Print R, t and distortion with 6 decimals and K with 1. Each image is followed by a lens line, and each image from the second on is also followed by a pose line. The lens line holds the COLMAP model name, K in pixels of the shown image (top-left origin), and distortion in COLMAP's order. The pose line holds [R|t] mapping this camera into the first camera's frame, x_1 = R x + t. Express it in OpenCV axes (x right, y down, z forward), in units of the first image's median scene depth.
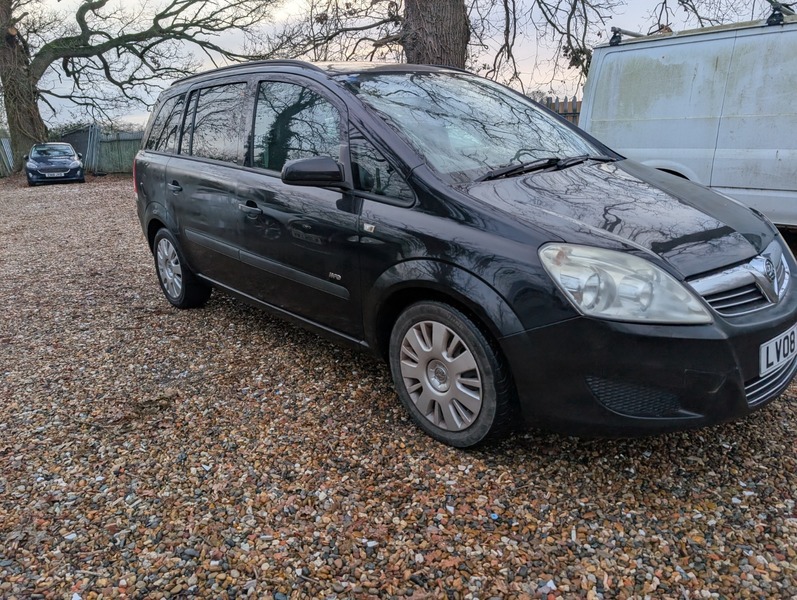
lens RADIAL K [[578.3, 0, 397.3], [0, 578.3, 301.2], [0, 0, 1]] dist [0.033925, -0.029564]
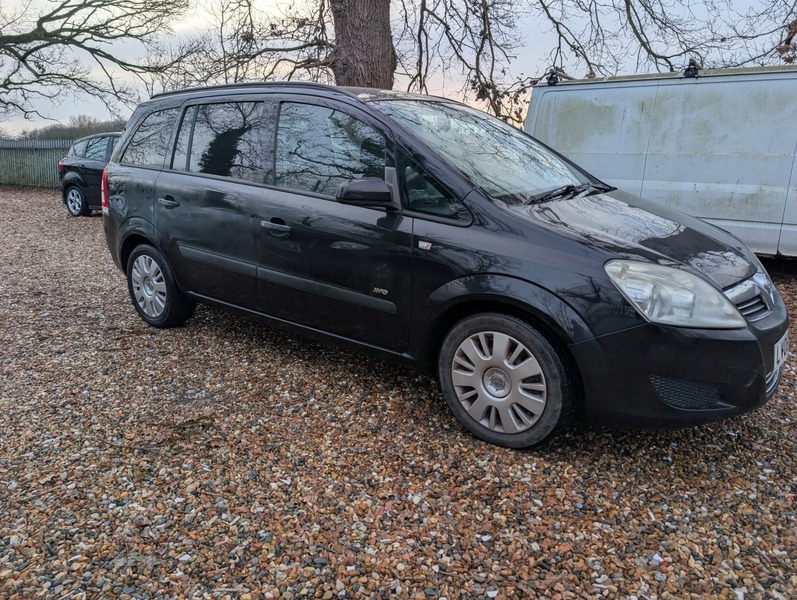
lens RADIAL K [[577.9, 0, 399.8], [0, 577.9, 296.0], [0, 0, 1]] dist [0.029177, -0.022923]
pose [[0.981575, -0.006687, 0.190960, -0.213371], [0.014862, 0.999032, -0.041409, 0.006661], [-0.190499, 0.043484, 0.980724, -0.021660]]
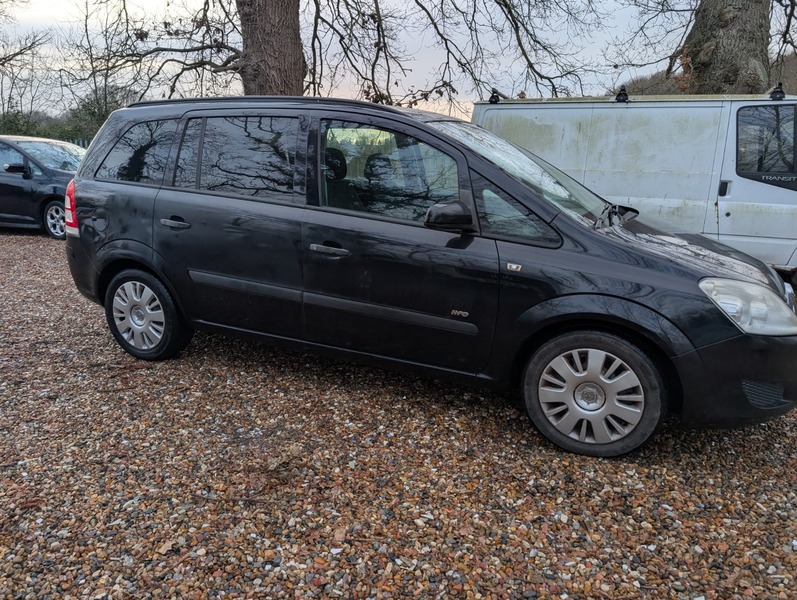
lens RADIAL K [[578.3, 0, 397.3], [0, 578.3, 301.2], [0, 0, 1]] dist [0.033925, -0.029564]
pose [[0.911217, -0.046114, 0.409338, -0.498154], [0.065972, 0.997224, -0.034516, -0.029158], [-0.406610, 0.058456, 0.911730, 0.072930]]
